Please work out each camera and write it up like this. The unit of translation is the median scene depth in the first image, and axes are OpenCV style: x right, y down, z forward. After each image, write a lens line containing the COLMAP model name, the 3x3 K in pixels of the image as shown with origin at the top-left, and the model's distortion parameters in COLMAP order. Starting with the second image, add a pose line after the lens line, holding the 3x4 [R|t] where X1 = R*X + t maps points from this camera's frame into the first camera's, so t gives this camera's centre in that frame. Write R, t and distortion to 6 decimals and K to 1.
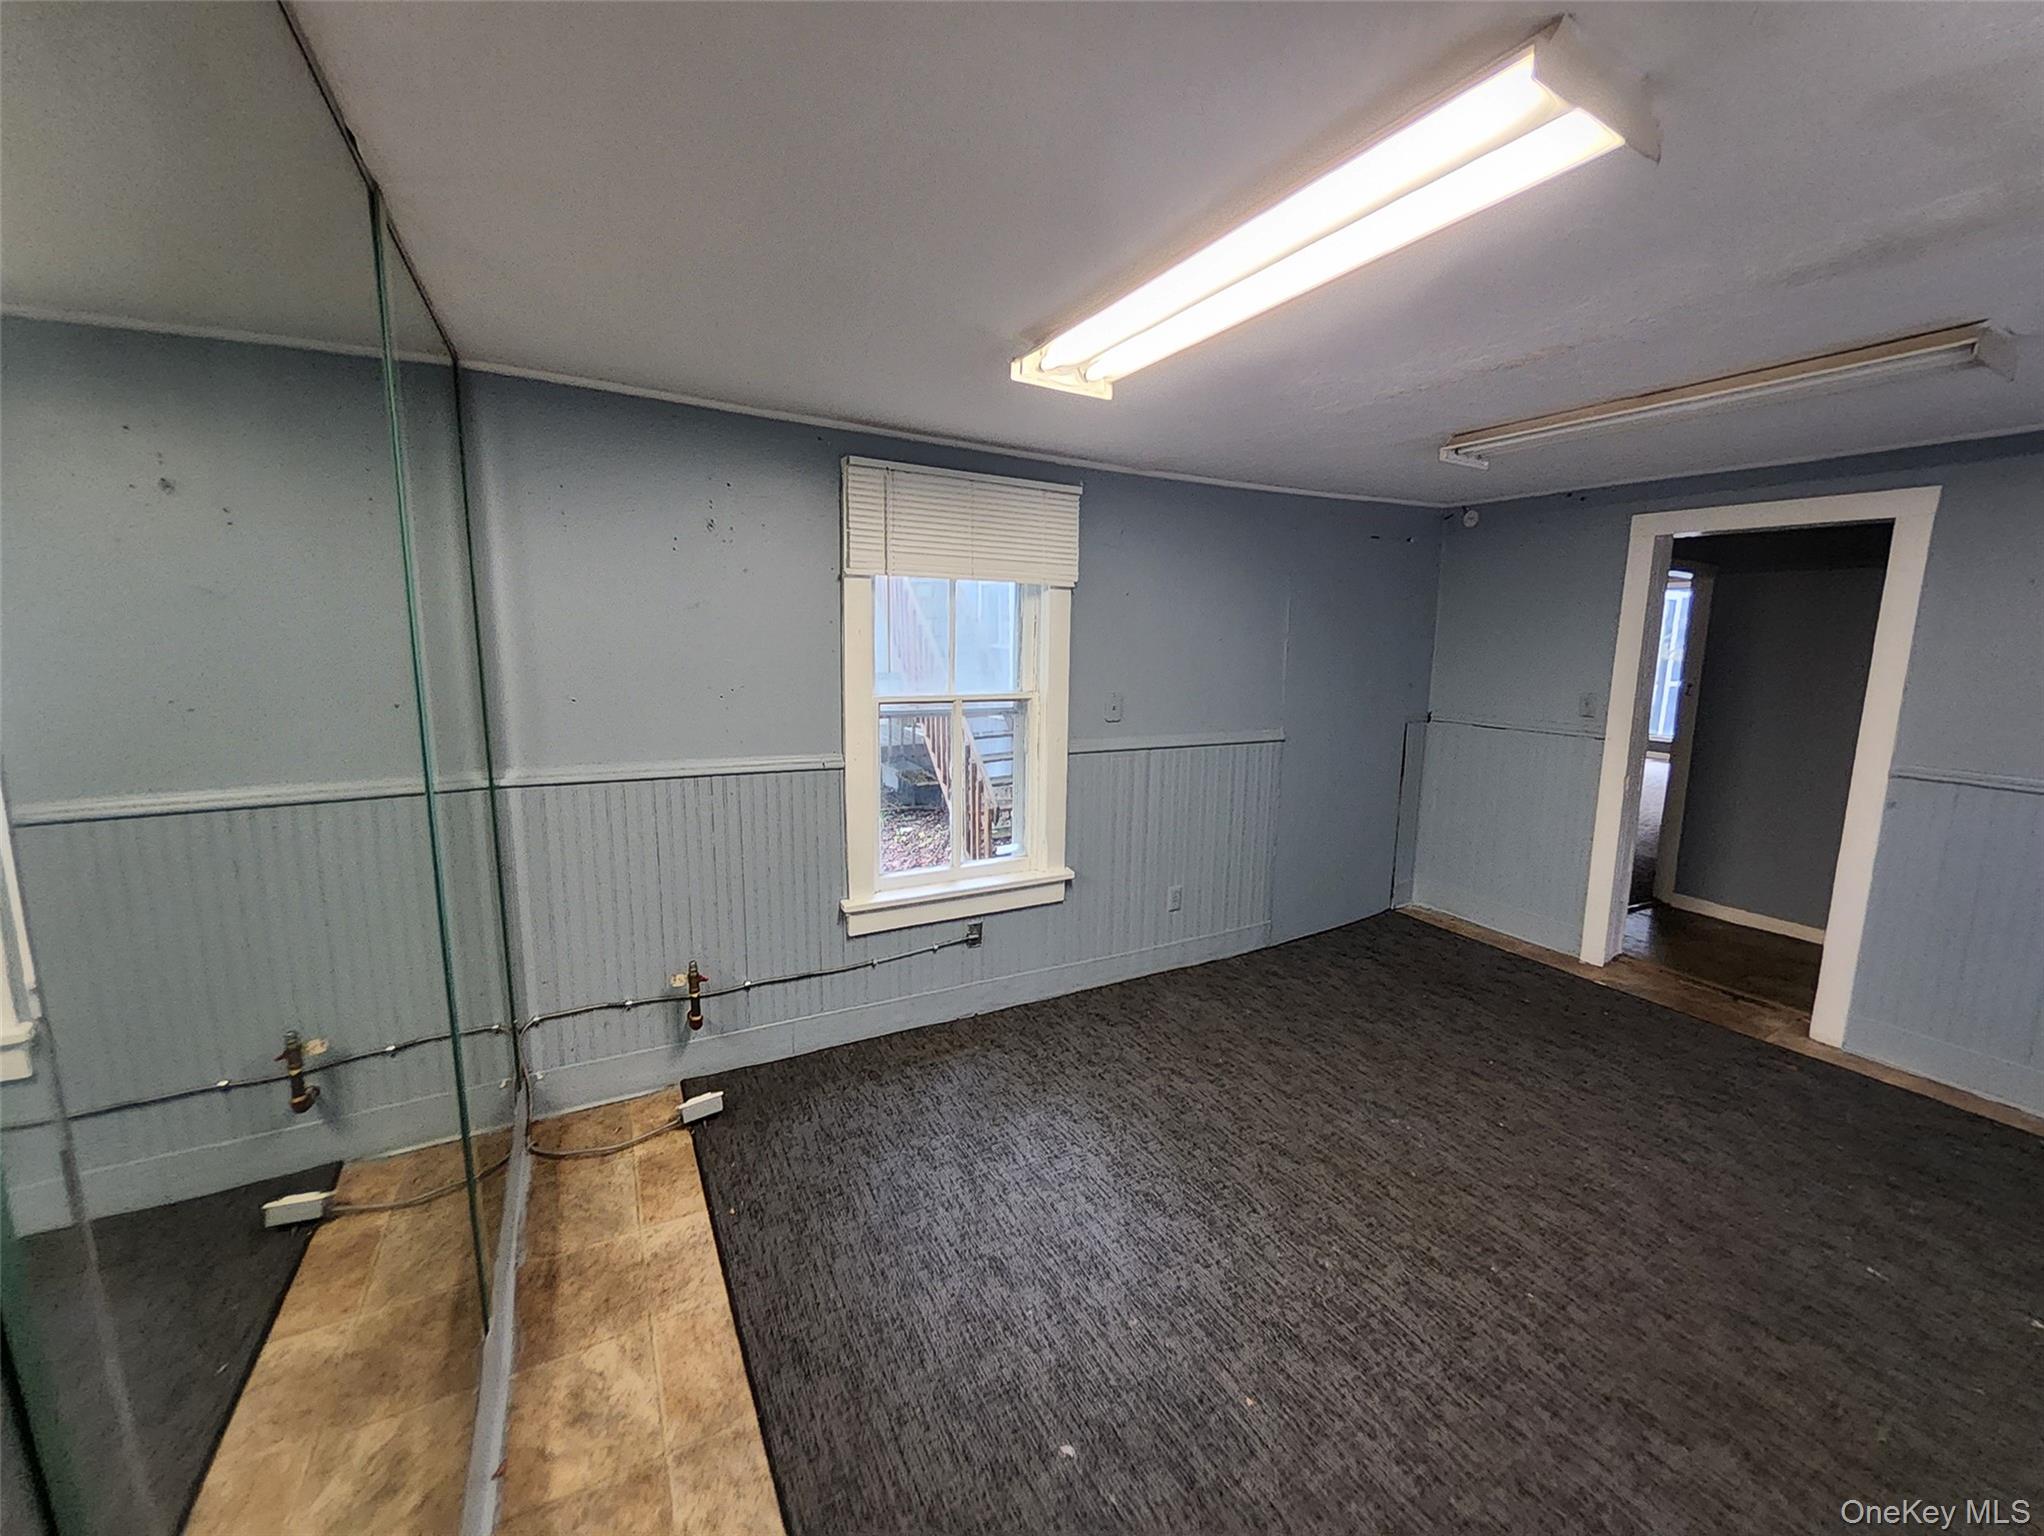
lens RADIAL K [[829.3, 0, 1052.1], [0, 829.3, 758.6], [0, 0, 1]] dist [0.024354, -0.015457]
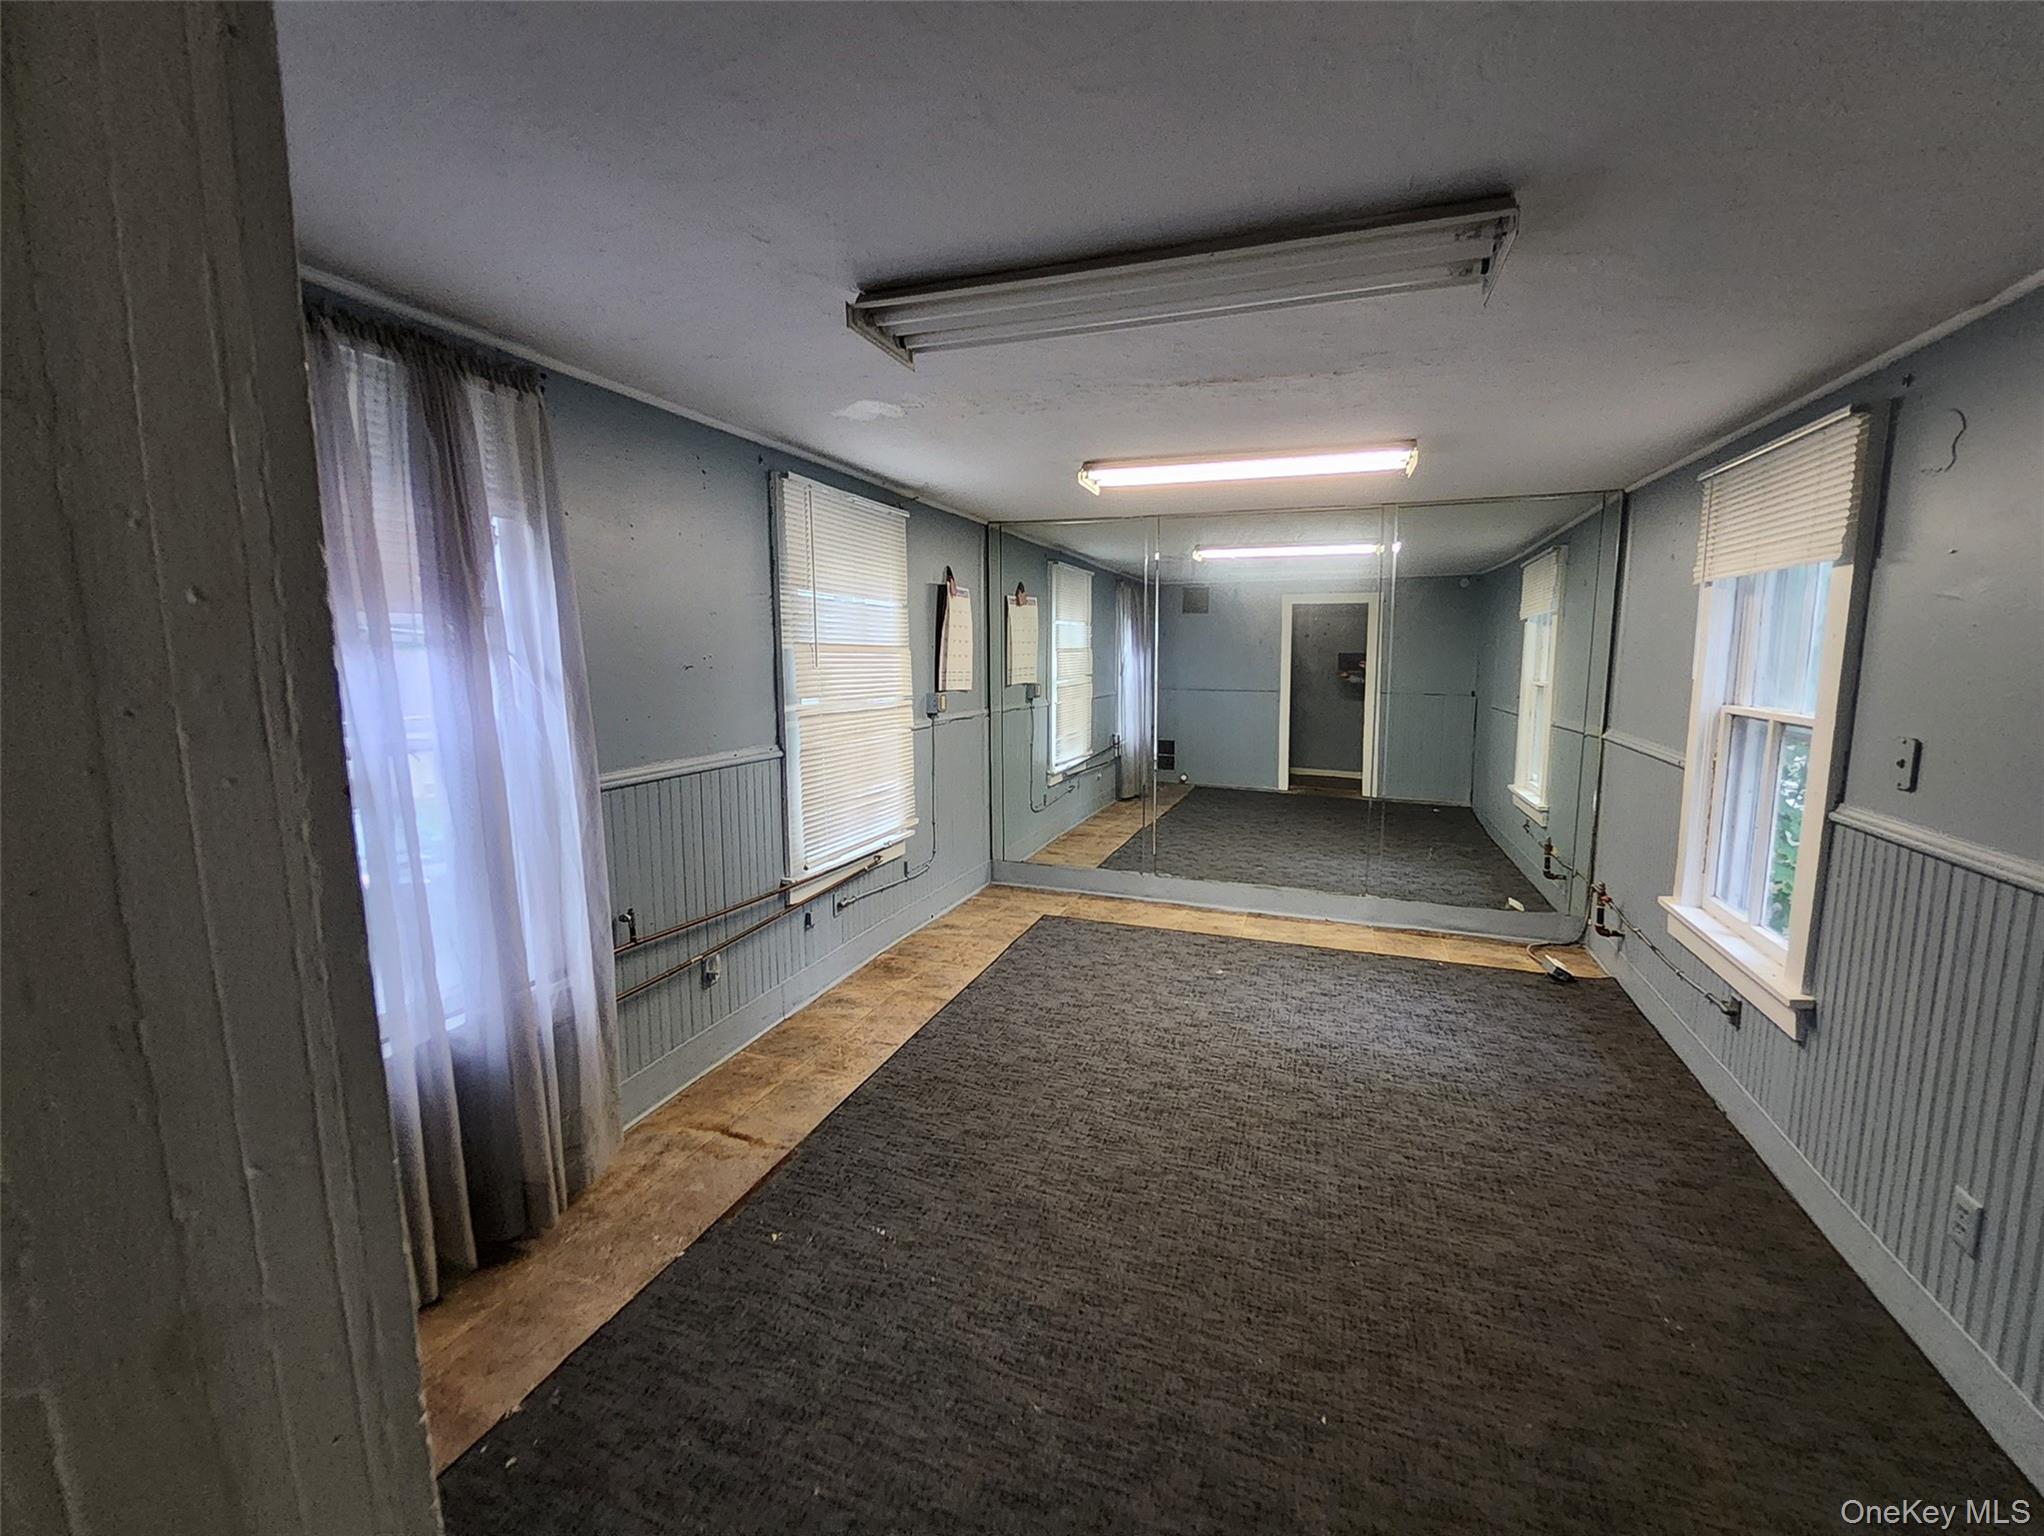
lens RADIAL K [[829.3, 0, 1052.1], [0, 829.3, 758.6], [0, 0, 1]] dist [0.024354, -0.015457]
pose [[-0.770938, 0.058061, -0.634259, 1.646711], [-0.113939, 0.967199, 0.227031, -0.243239], [0.626636, 0.247294, -0.739035, 2.009800]]
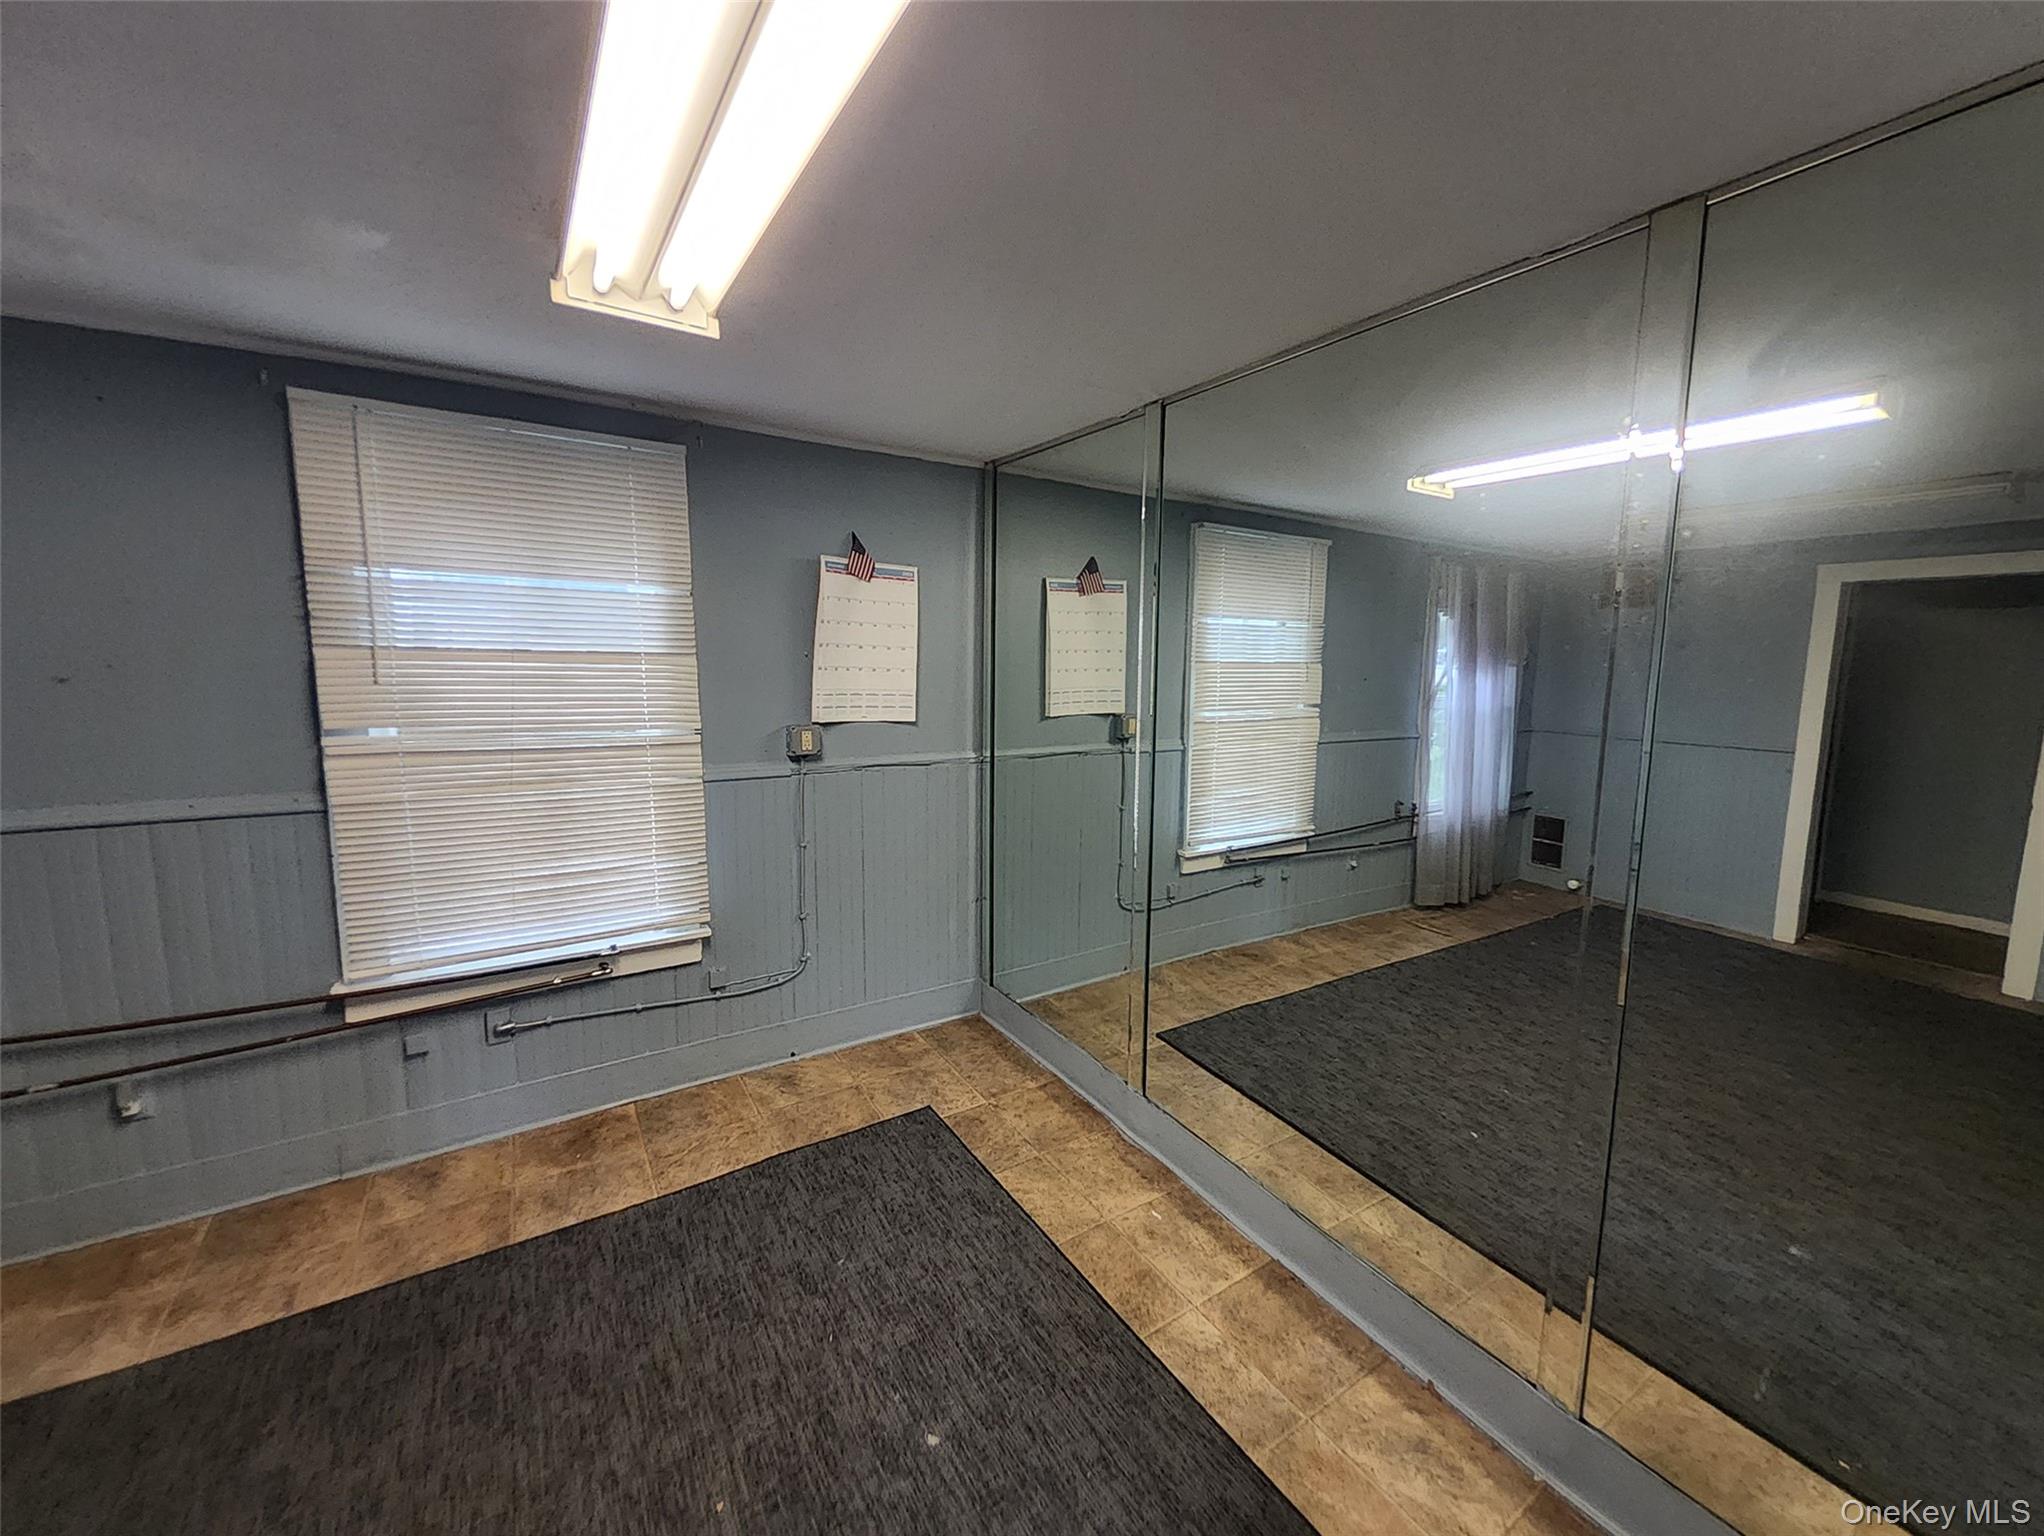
lens RADIAL K [[803.8, 0, 1022.0], [0, 803.8, 768.0], [0, 0, 1]] dist [0.018459, -0.014117]
pose [[-0.998799, -0.032491, -0.036679, -0.023360], [-0.041366, 0.960338, 0.275752, -0.206345], [0.026265, 0.276938, -0.960529, 1.476953]]
